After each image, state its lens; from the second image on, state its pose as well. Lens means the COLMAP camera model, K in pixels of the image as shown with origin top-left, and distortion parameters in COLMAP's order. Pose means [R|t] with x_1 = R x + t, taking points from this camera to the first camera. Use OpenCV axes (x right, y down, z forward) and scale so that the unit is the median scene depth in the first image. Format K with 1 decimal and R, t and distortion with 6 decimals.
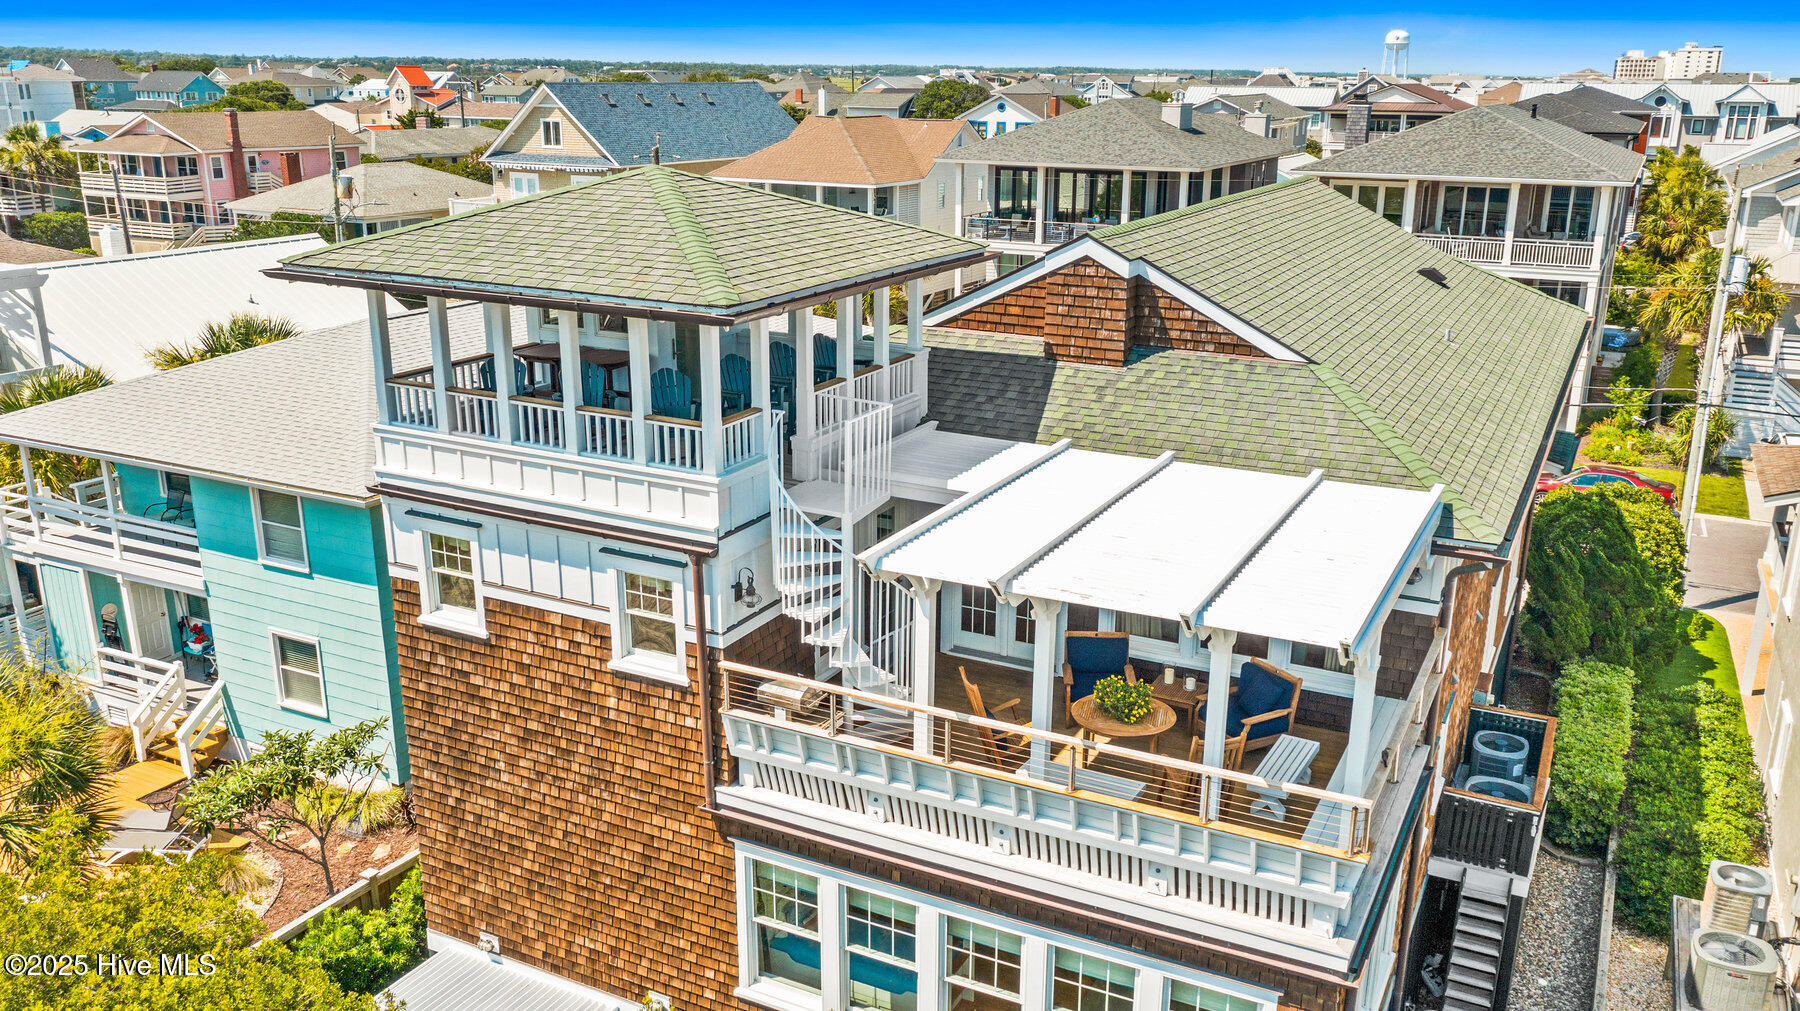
lens RADIAL K [[1432.4, 0, 904.2], [0, 1432.4, 508.4], [0, 0, 1]] dist [-0.002752, 0.007267]
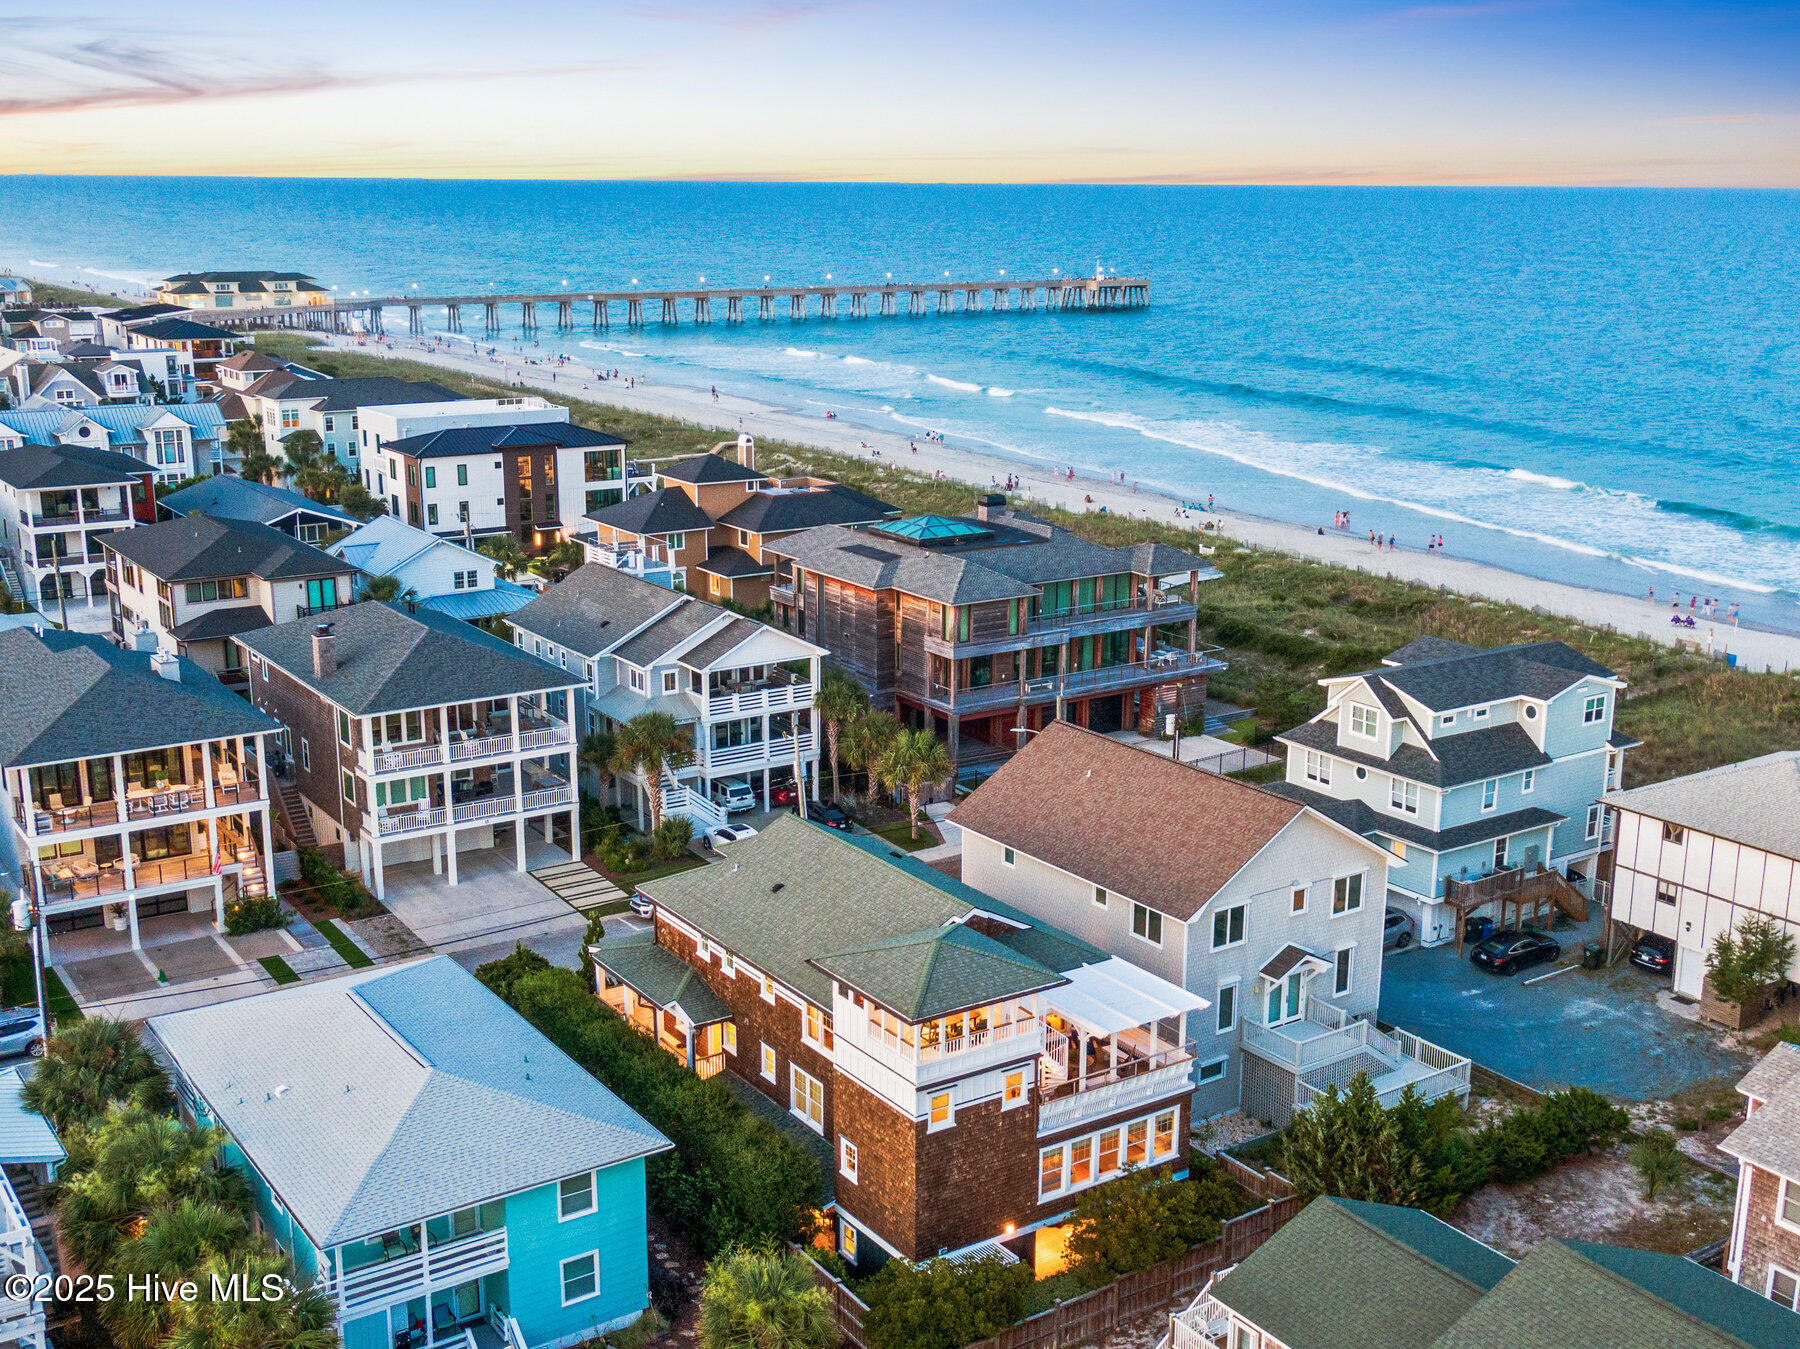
lens RADIAL K [[2024.6, 0, 895.8], [0, 2024.6, 670.6], [0, 0, 1]] dist [0.024201, 0.000000]
pose [[0.492333, -0.210499, 0.844570, -3.341787], [0.254847, 0.962655, 0.091371, -1.095126], [-0.832263, 0.170251, 0.527592, -1.048113]]
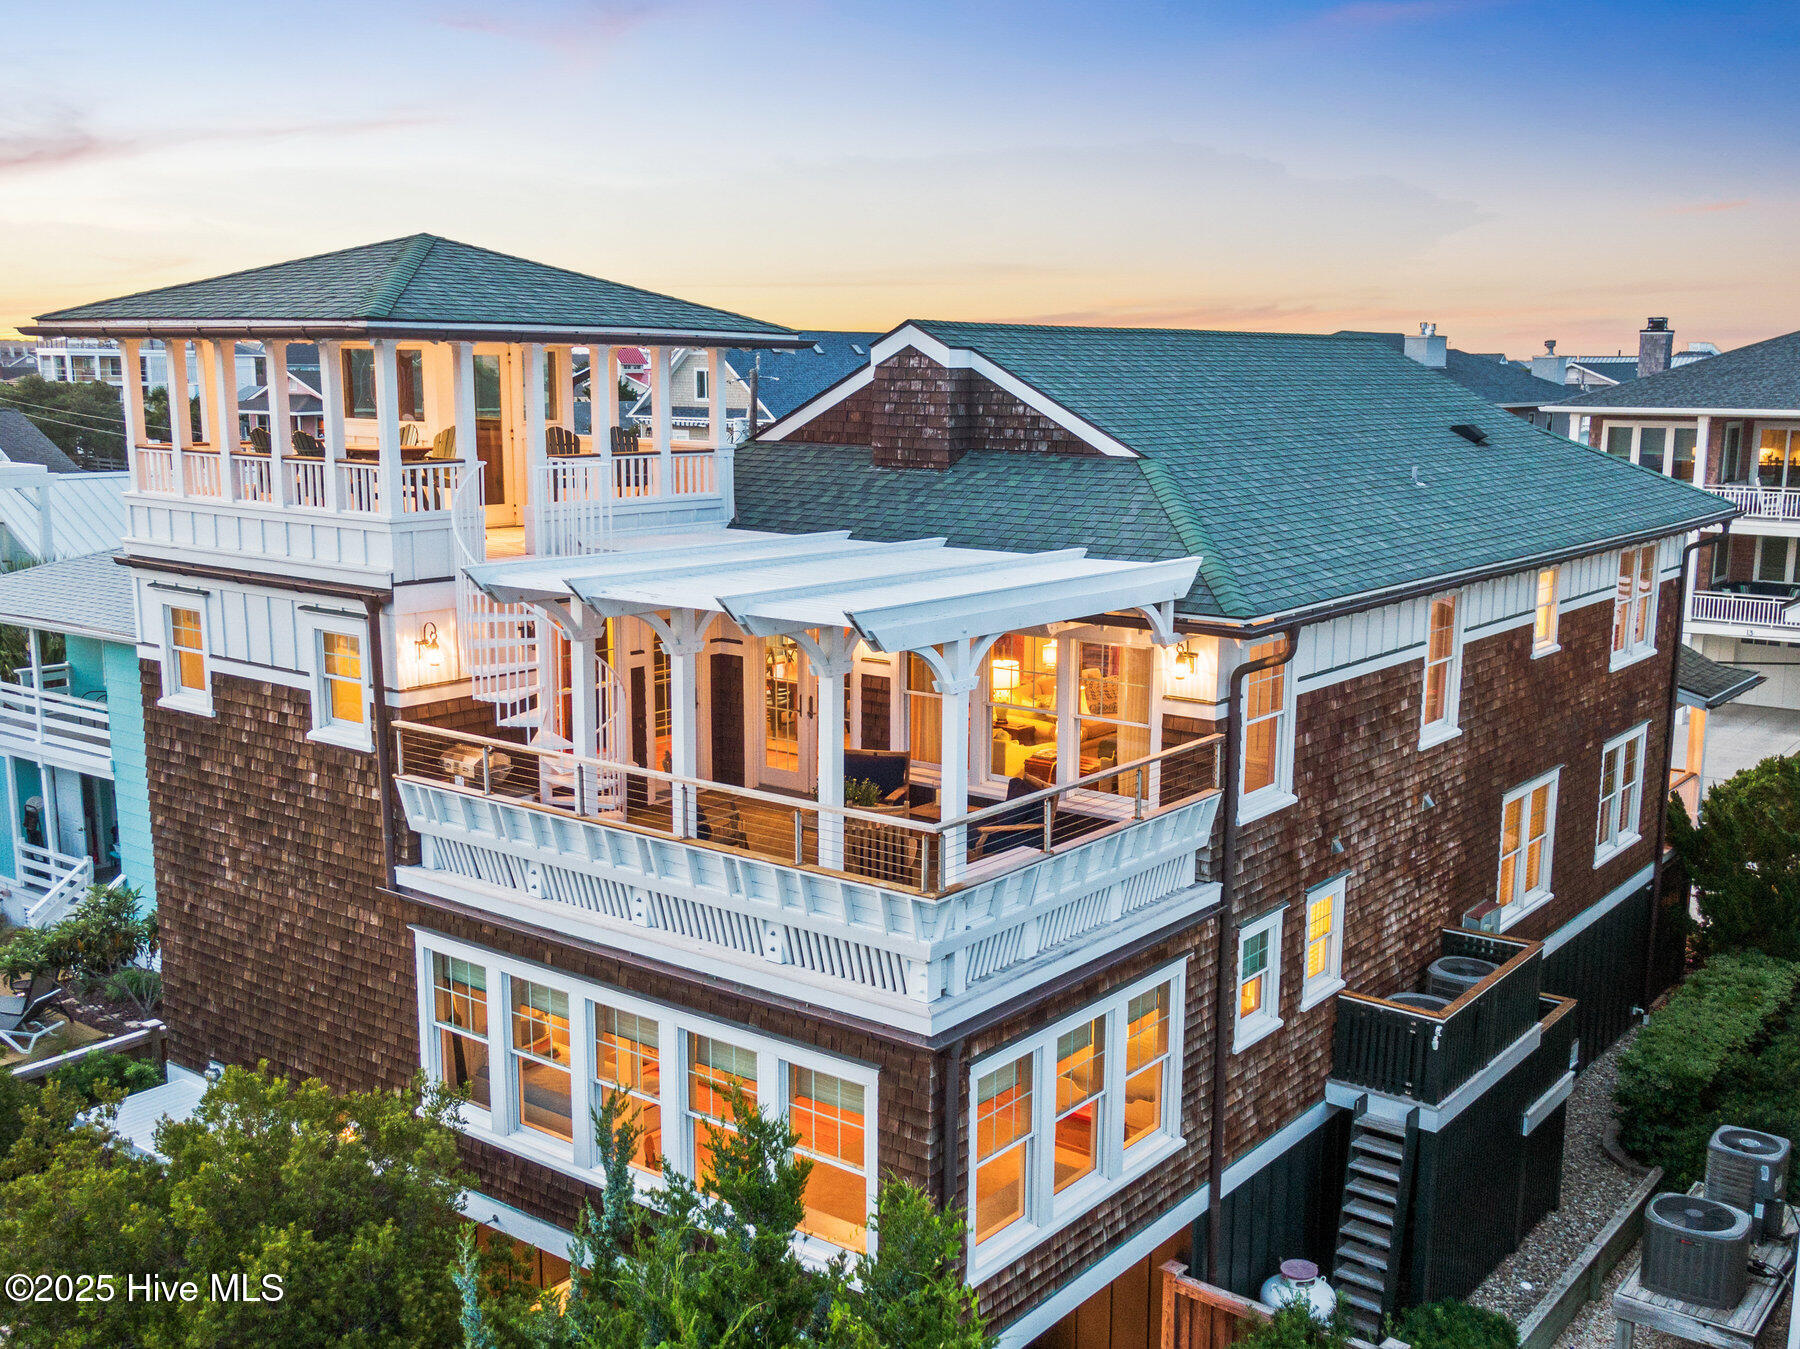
lens RADIAL K [[1799.1, 0, 910.4], [0, 1799.1, 699.4], [0, 0, 1]] dist [0.027954, 0.000000]
pose [[0.982900, 0.033507, -0.181066, 0.370596], [-0.053978, 0.992538, -0.109340, 0.182048], [0.176051, 0.117244, 0.977374, -0.082150]]
